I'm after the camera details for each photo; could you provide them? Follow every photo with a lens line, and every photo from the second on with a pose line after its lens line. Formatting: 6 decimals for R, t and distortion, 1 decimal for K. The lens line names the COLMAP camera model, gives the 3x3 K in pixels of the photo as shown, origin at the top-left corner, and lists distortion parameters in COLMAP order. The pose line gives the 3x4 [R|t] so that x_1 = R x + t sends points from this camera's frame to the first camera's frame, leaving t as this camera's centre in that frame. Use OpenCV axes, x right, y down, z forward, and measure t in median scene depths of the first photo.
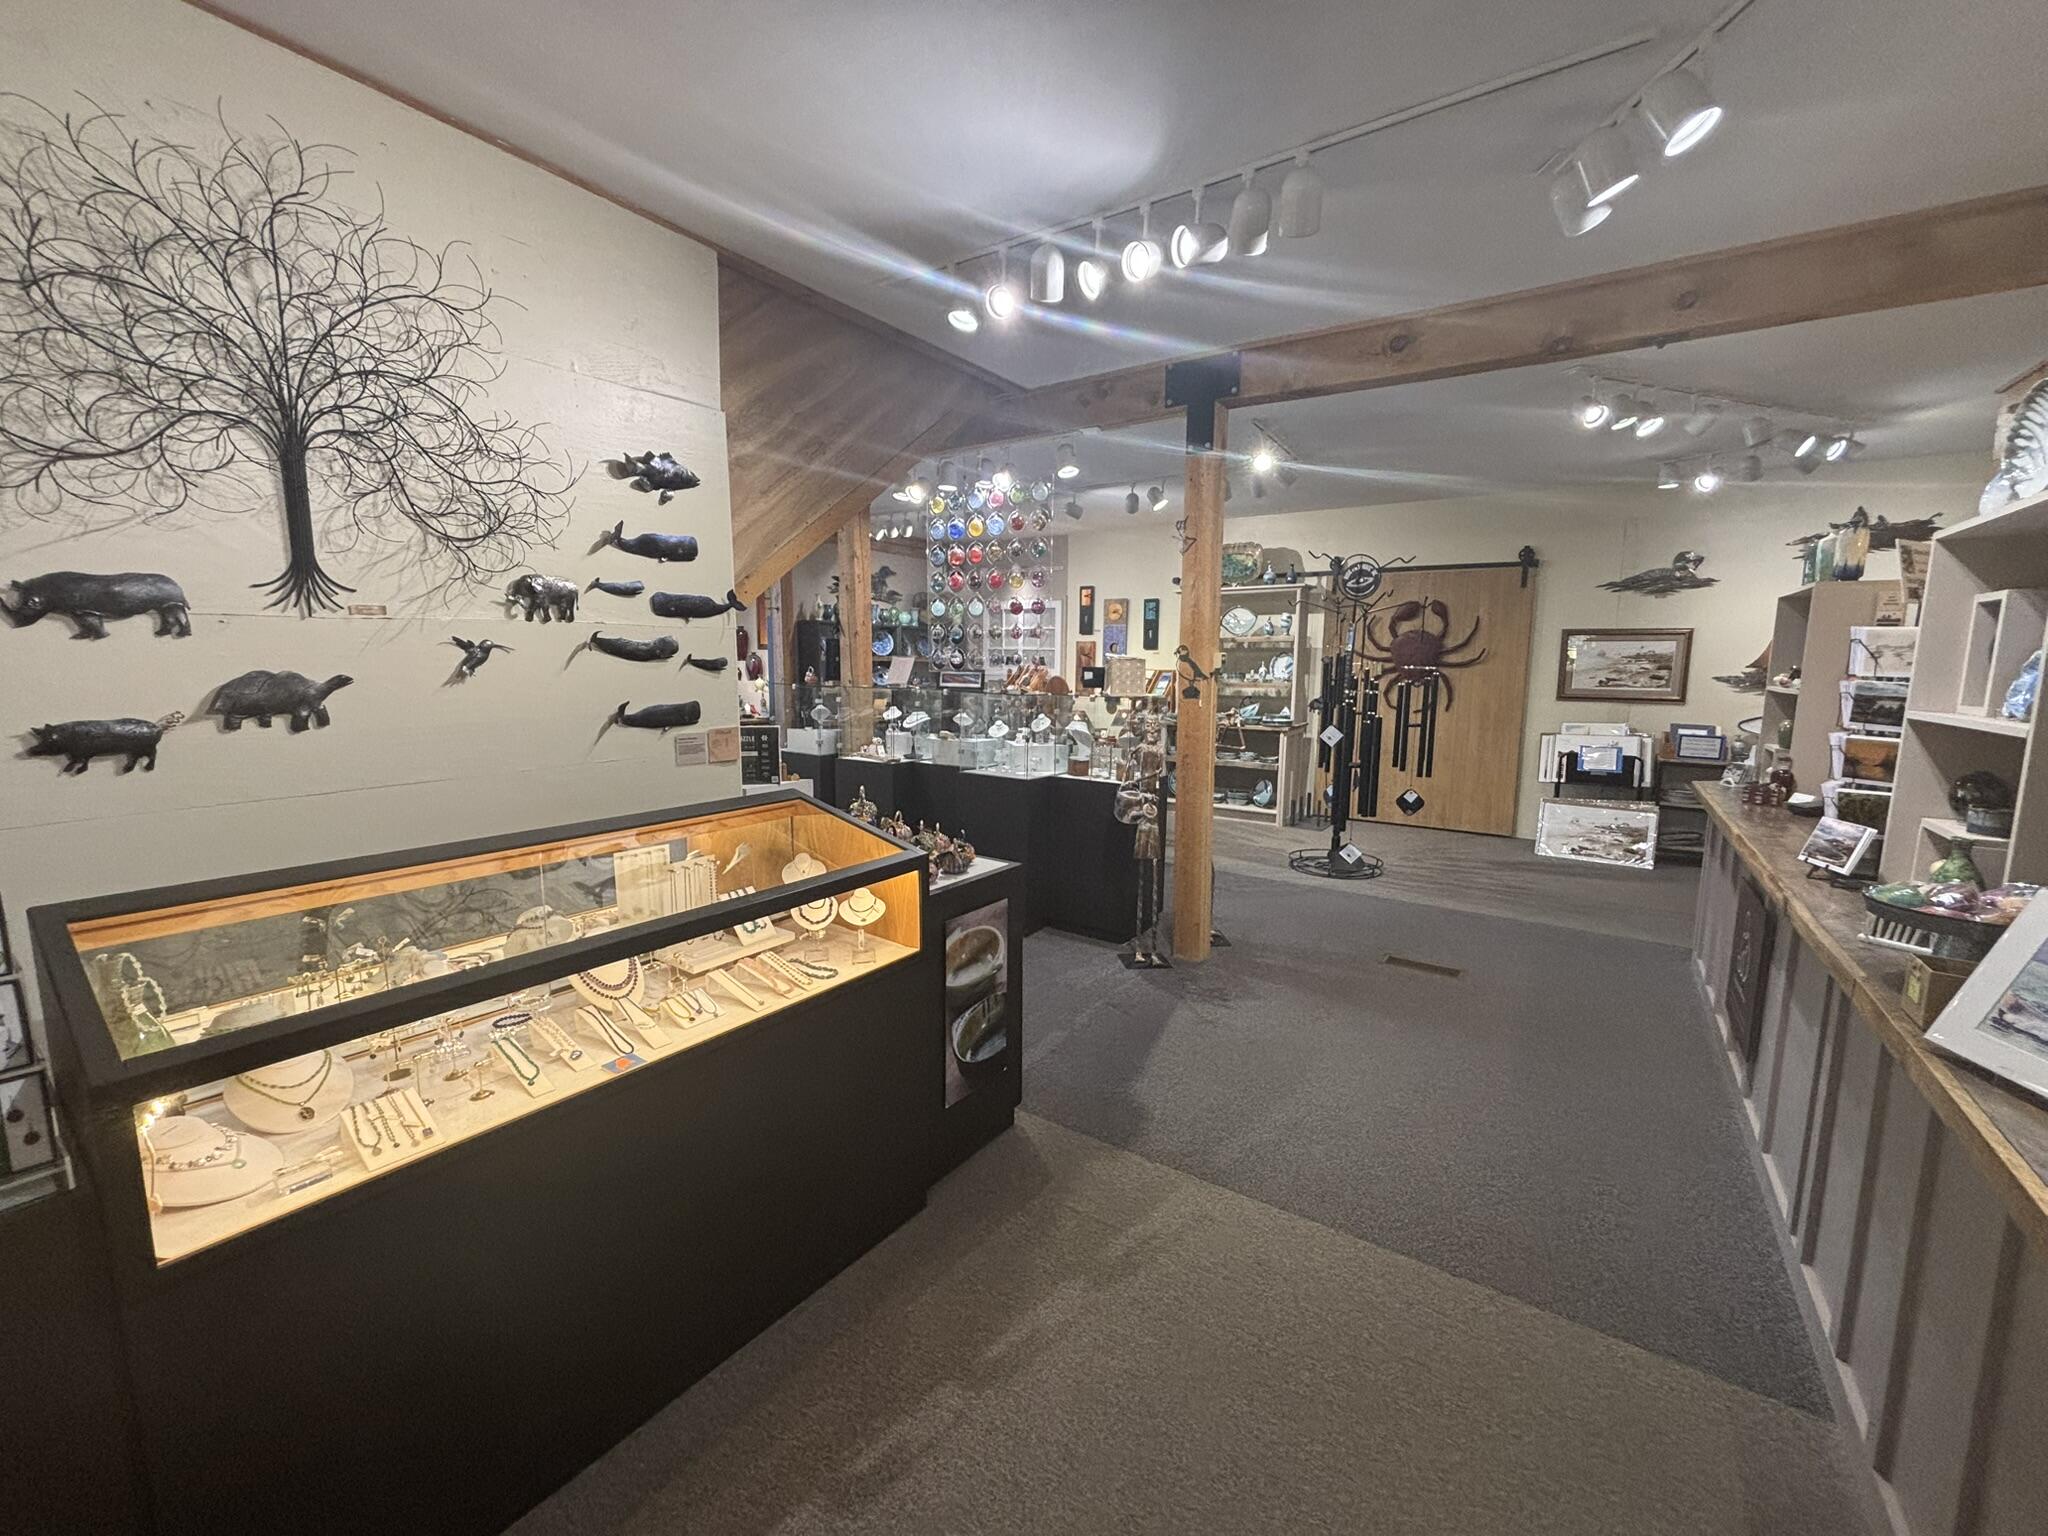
lens RADIAL K [[826.4, 0, 1023.7], [0, 826.4, 764.7], [0, 0, 1]] dist [0.001407, 0.000116]
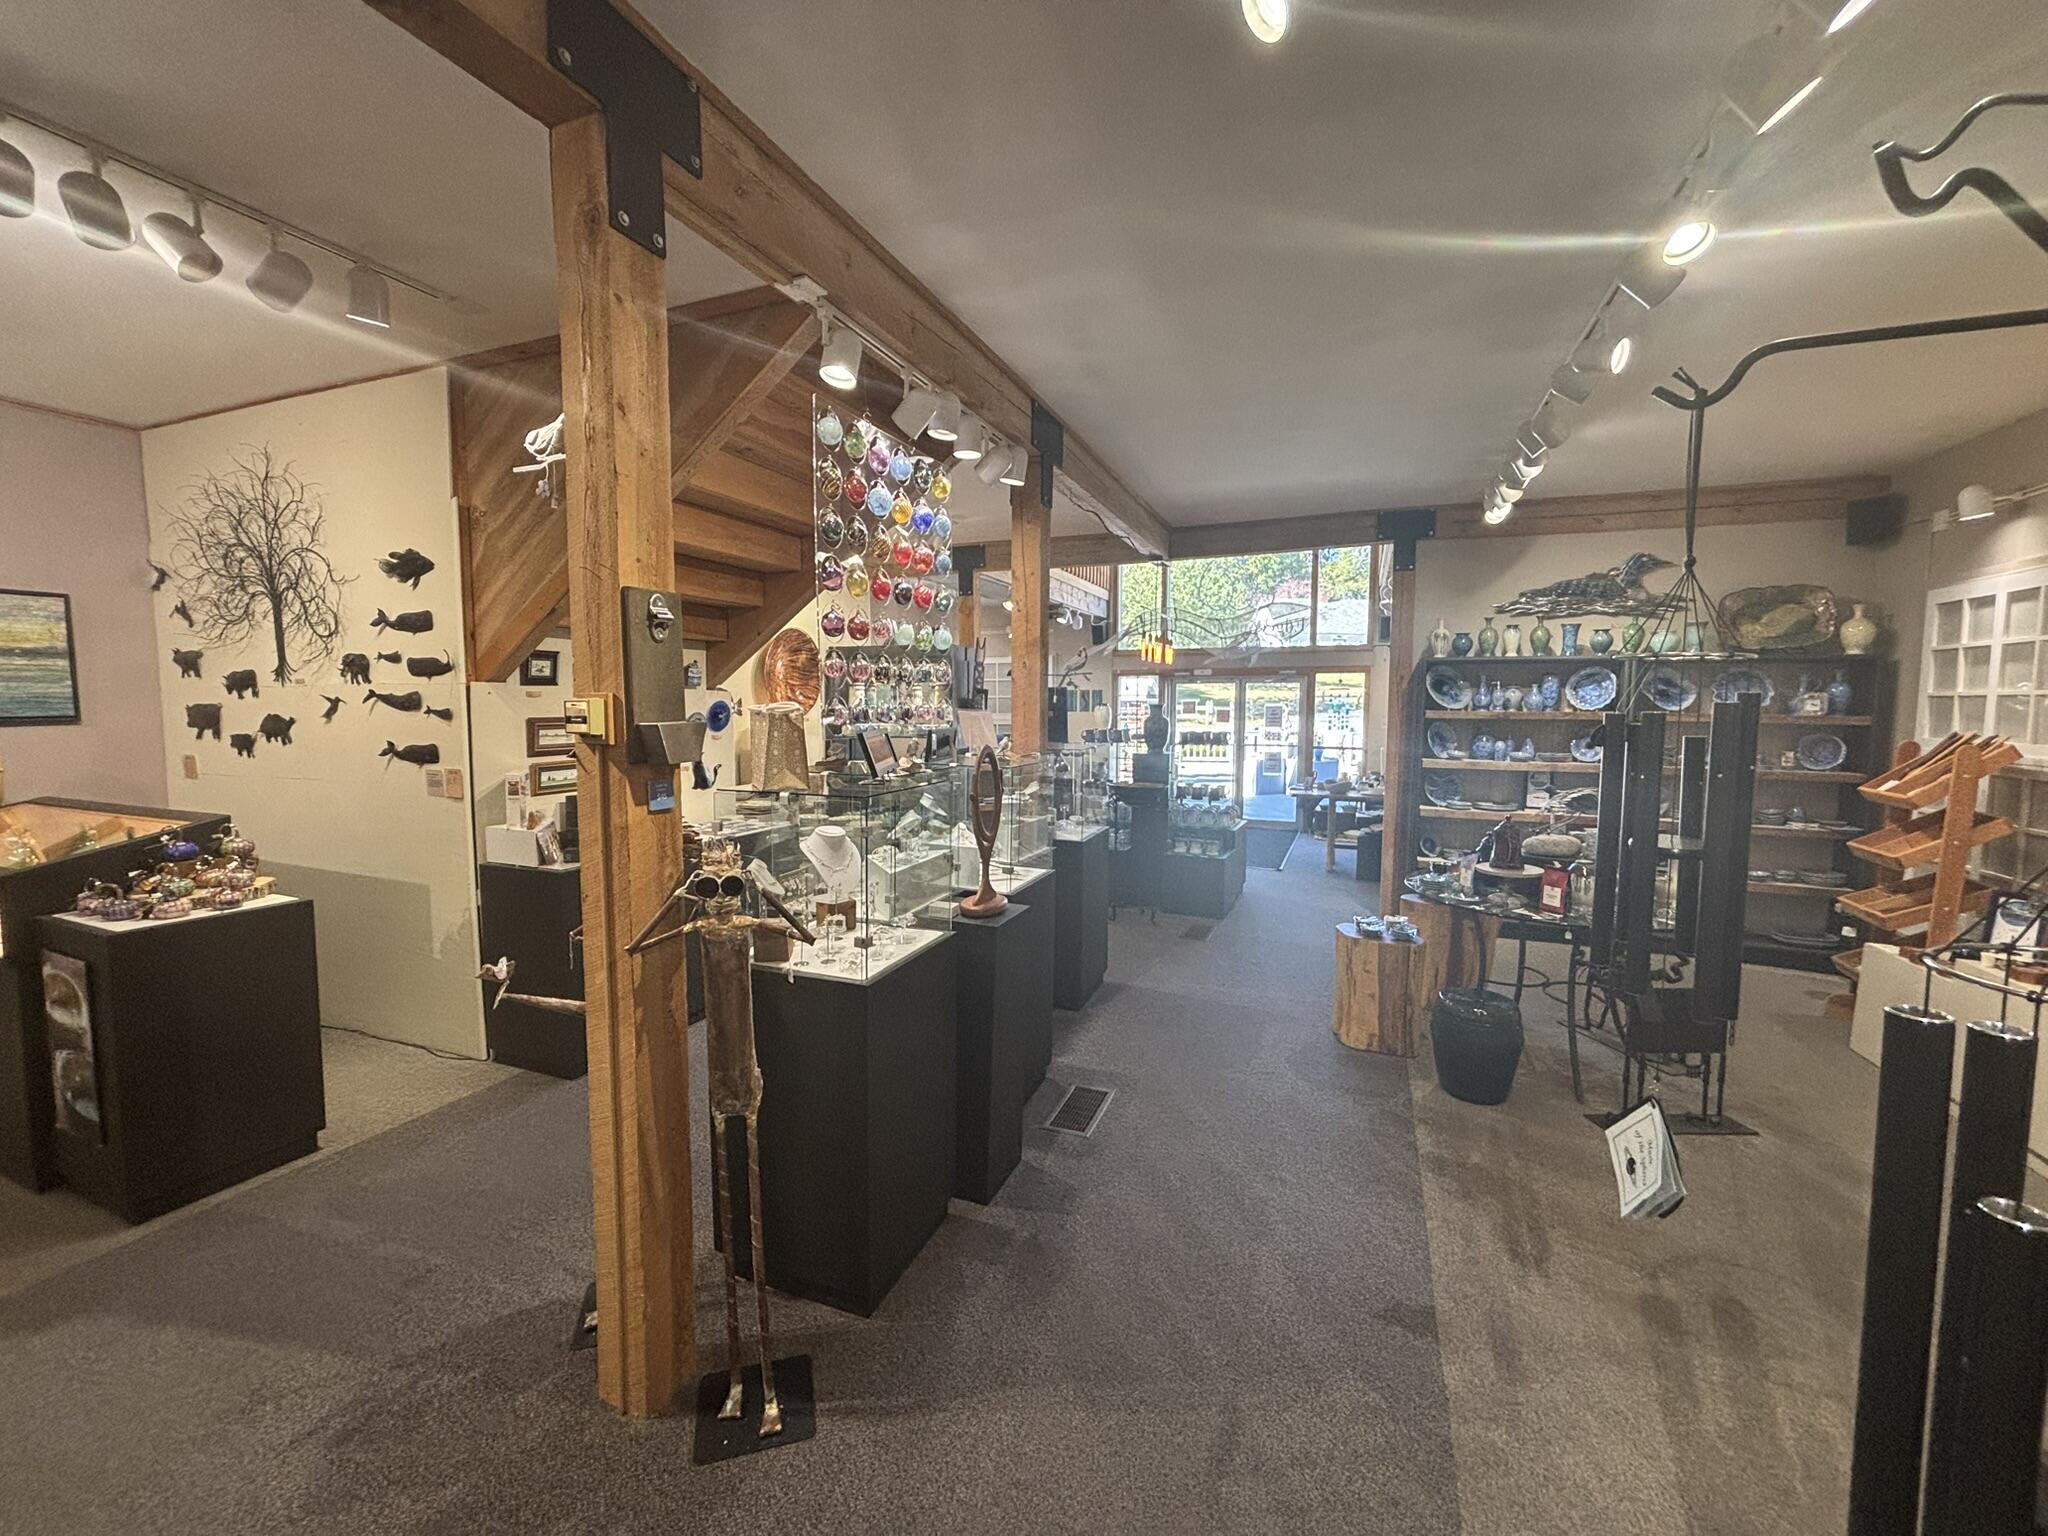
lens RADIAL K [[826.4, 0, 1023.2], [0, 826.4, 771.6], [0, 0, 1]] dist [0.001407, 0.000116]
pose [[0.205220, 0.069952, -0.976213, 1.029646], [-0.133445, 0.990127, 0.042896, -0.217540], [0.969576, 0.121467, 0.212528, 1.691301]]
